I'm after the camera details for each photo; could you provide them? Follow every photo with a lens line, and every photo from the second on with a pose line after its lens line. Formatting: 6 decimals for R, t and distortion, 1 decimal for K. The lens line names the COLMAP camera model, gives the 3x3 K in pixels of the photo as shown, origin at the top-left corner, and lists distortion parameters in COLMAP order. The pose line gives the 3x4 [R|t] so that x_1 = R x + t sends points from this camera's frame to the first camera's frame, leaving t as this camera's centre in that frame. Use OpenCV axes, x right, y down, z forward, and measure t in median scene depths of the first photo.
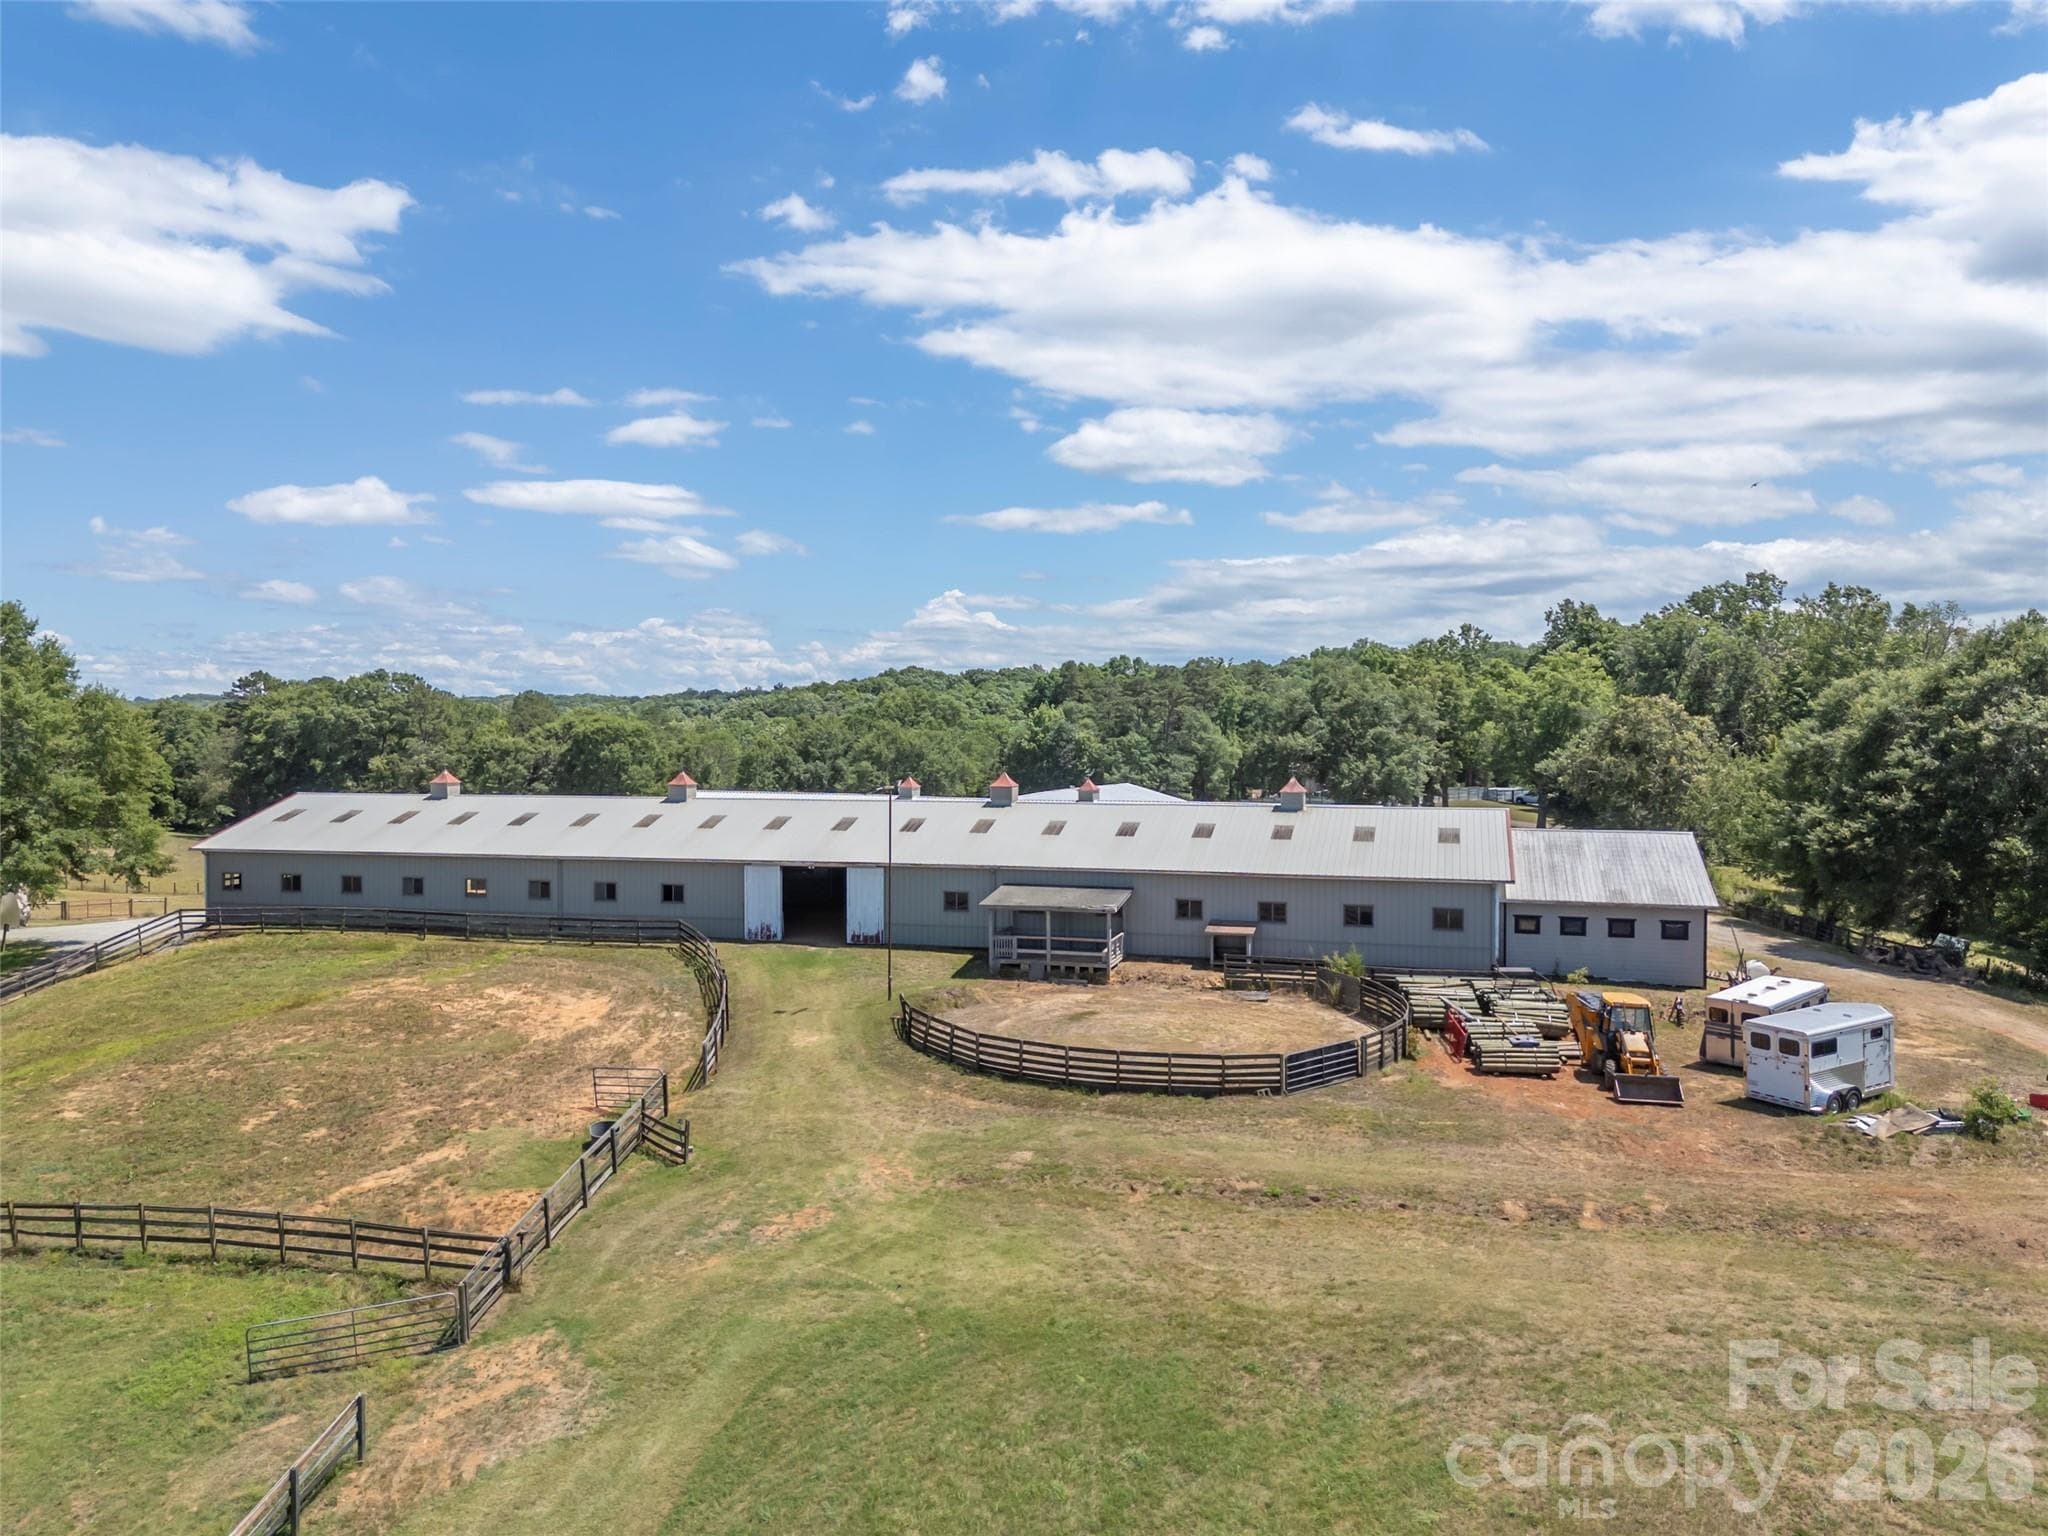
lens RADIAL K [[1494.7, 0, 1014.1], [0, 1494.7, 736.0], [0, 0, 1]] dist [0.101676, -0.076453]
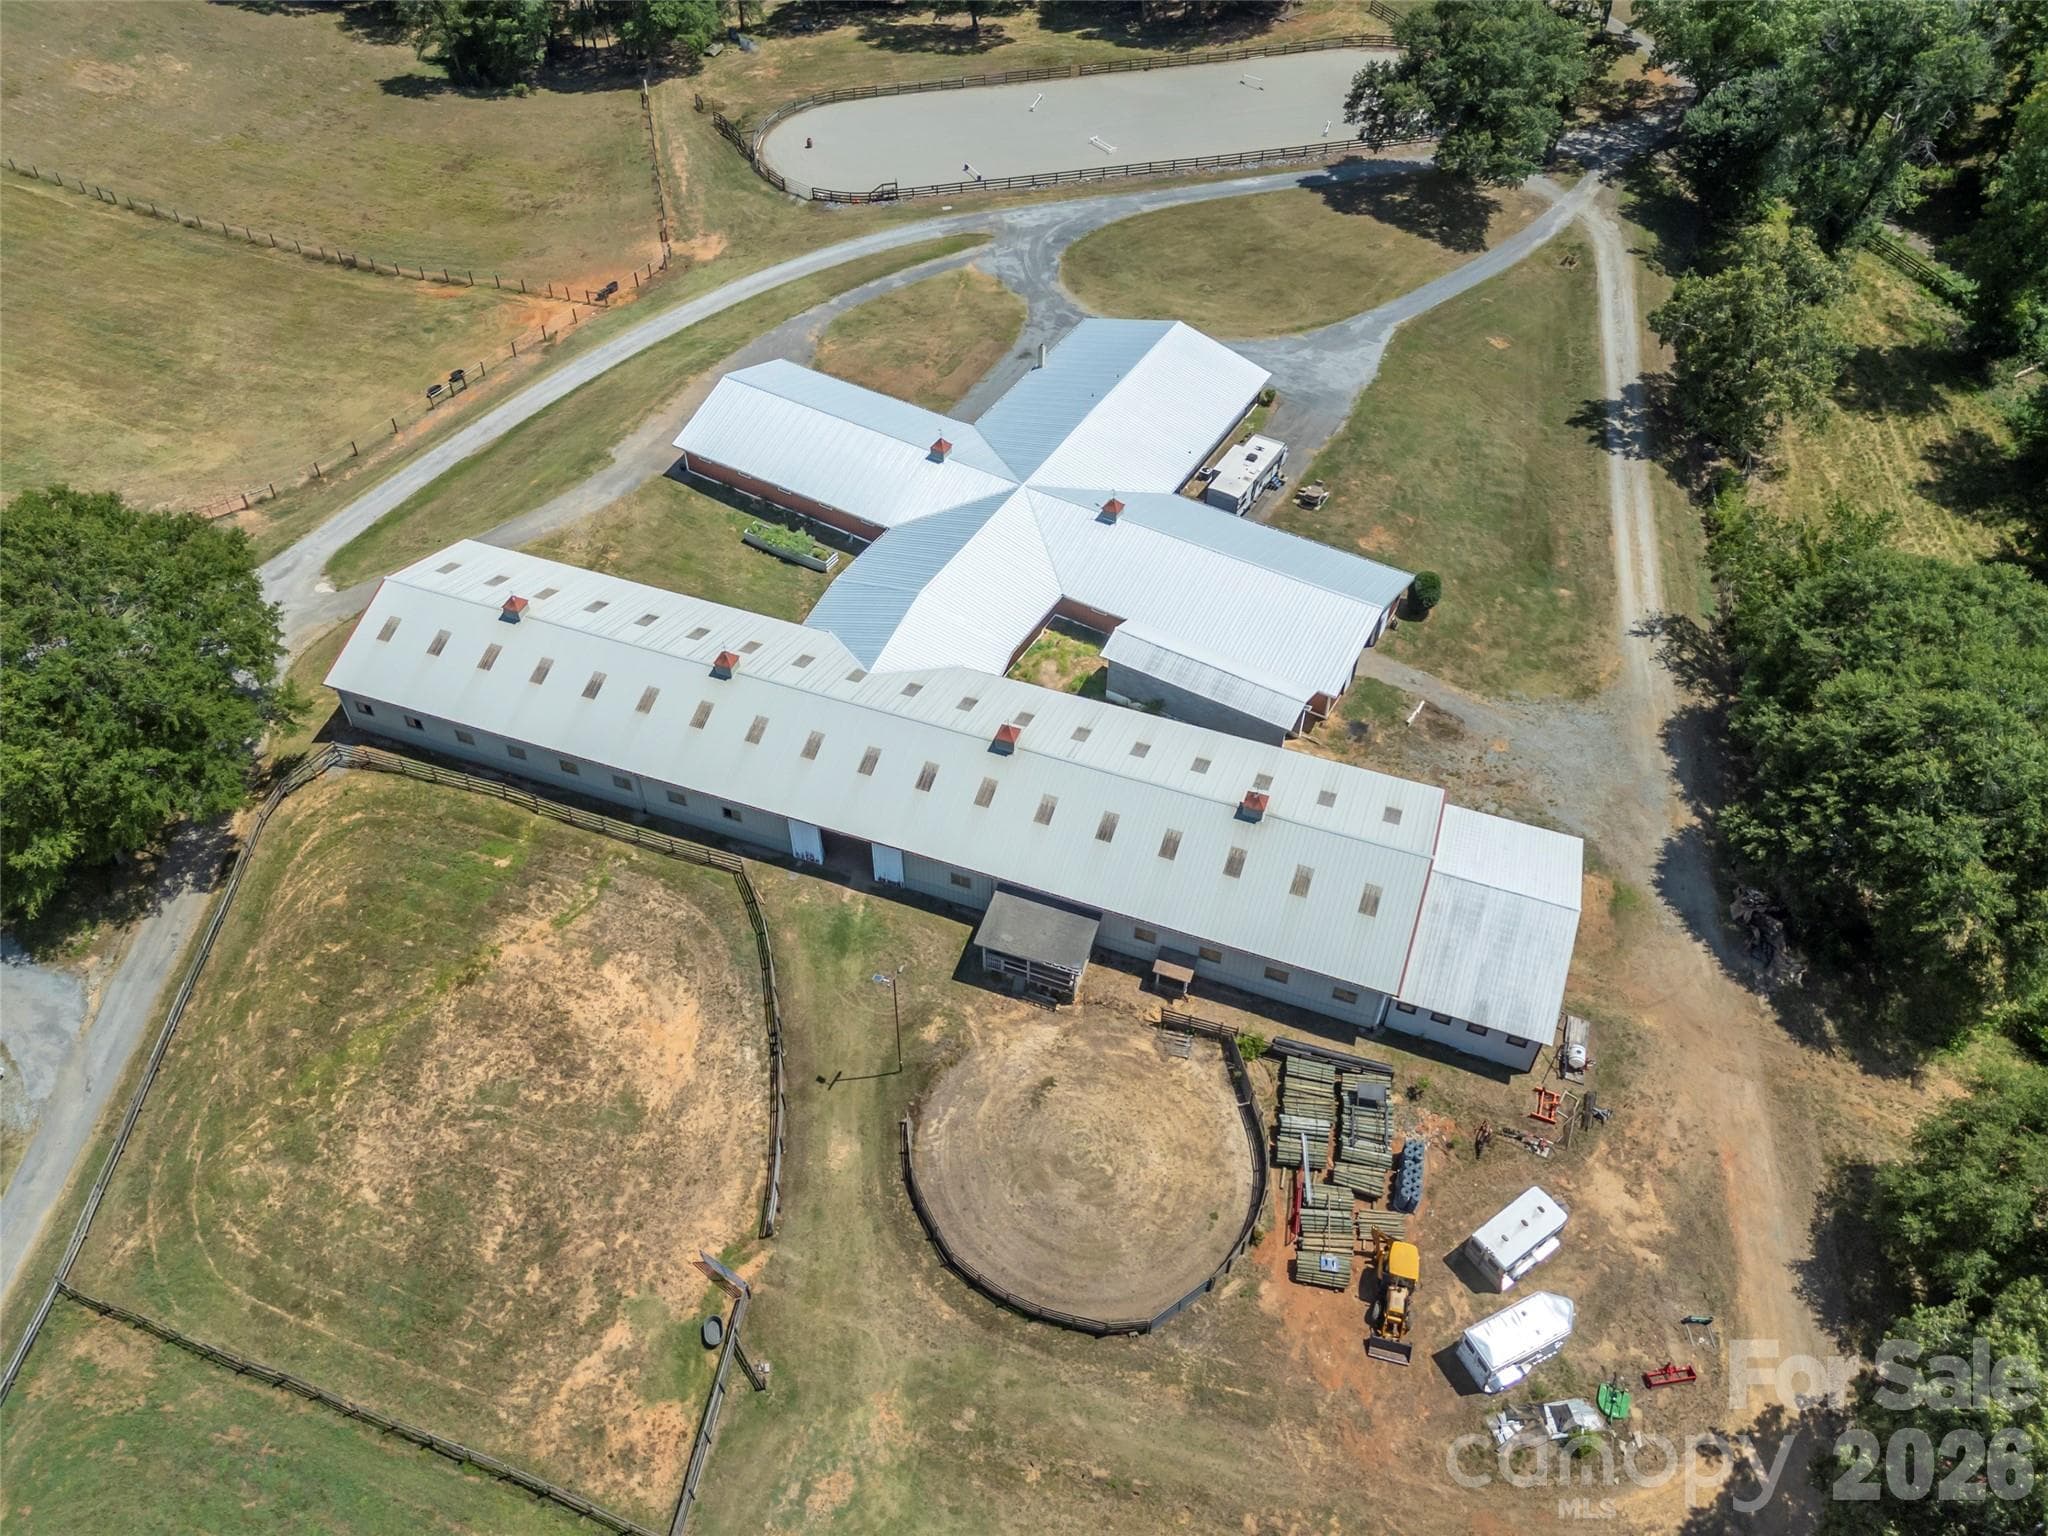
lens RADIAL K [[1494.7, 0, 990.2], [0, 1494.7, 767.6], [0, 0, 1]] dist [0.101676, -0.076453]
pose [[0.996680, 0.055354, -0.059711, 0.056226], [0.005948, 0.681897, 0.731424, -0.898859], [0.081204, -0.729351, 0.679304, 0.255954]]
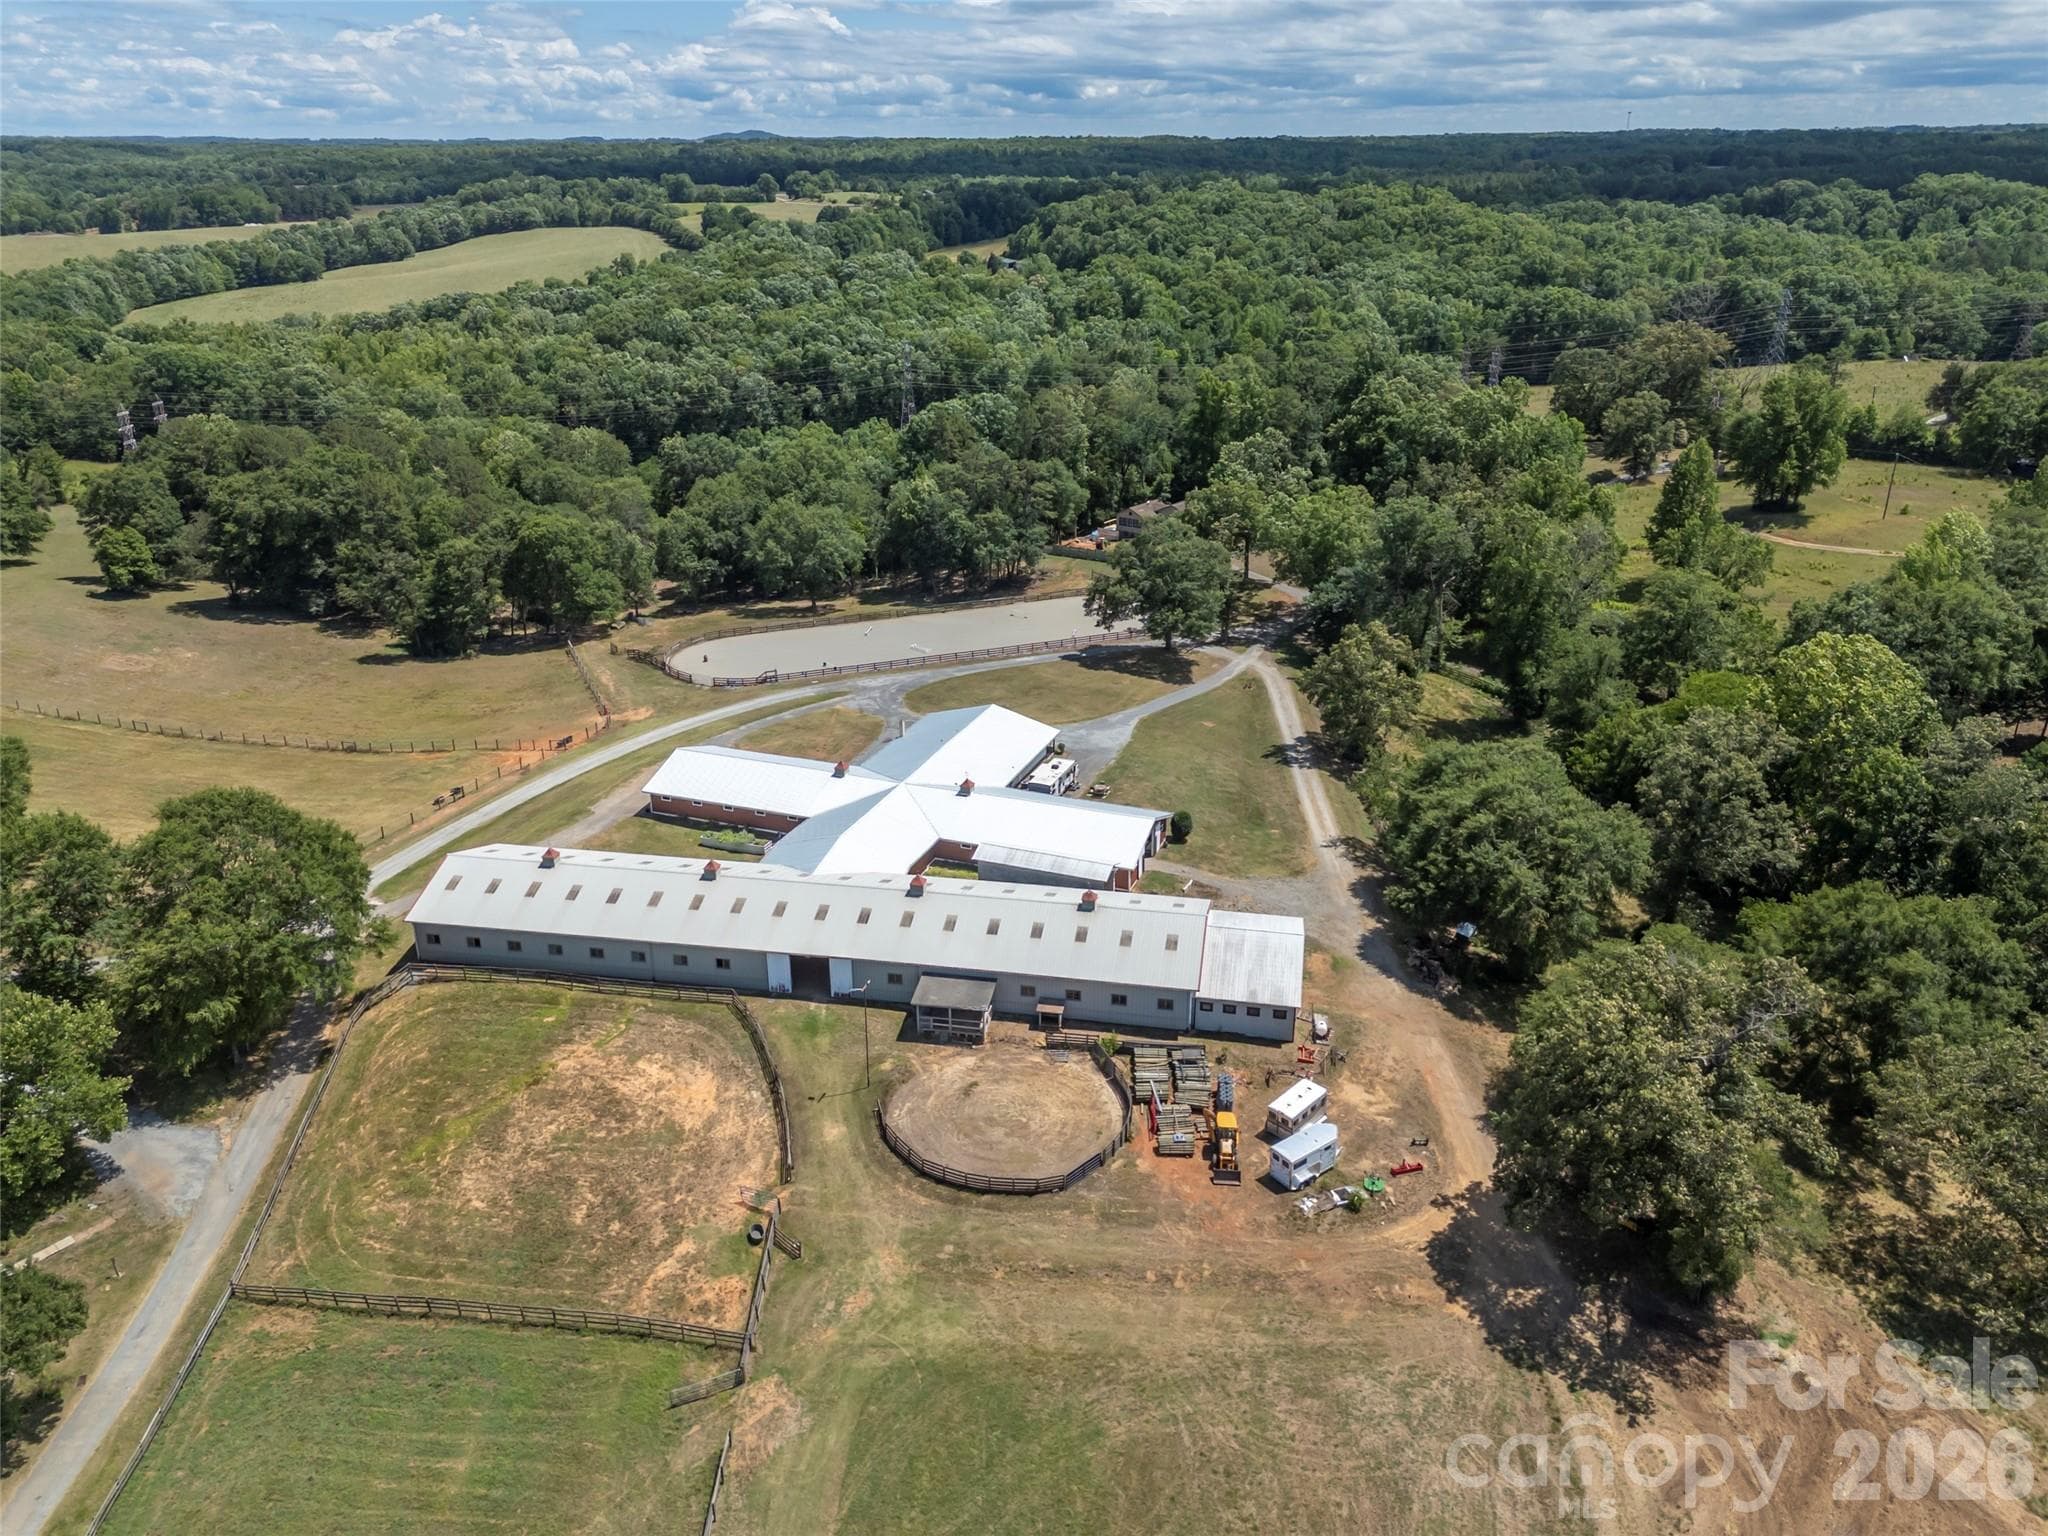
lens RADIAL K [[1494.7, 0, 1015.0], [0, 1494.7, 770.4], [0, 0, 1]] dist [0.101676, -0.076453]
pose [[0.995918, -0.039045, 0.081384, -0.034140], [0.005435, 0.925912, 0.377699, -0.816234], [-0.090102, -0.375715, 0.922345, -0.554936]]
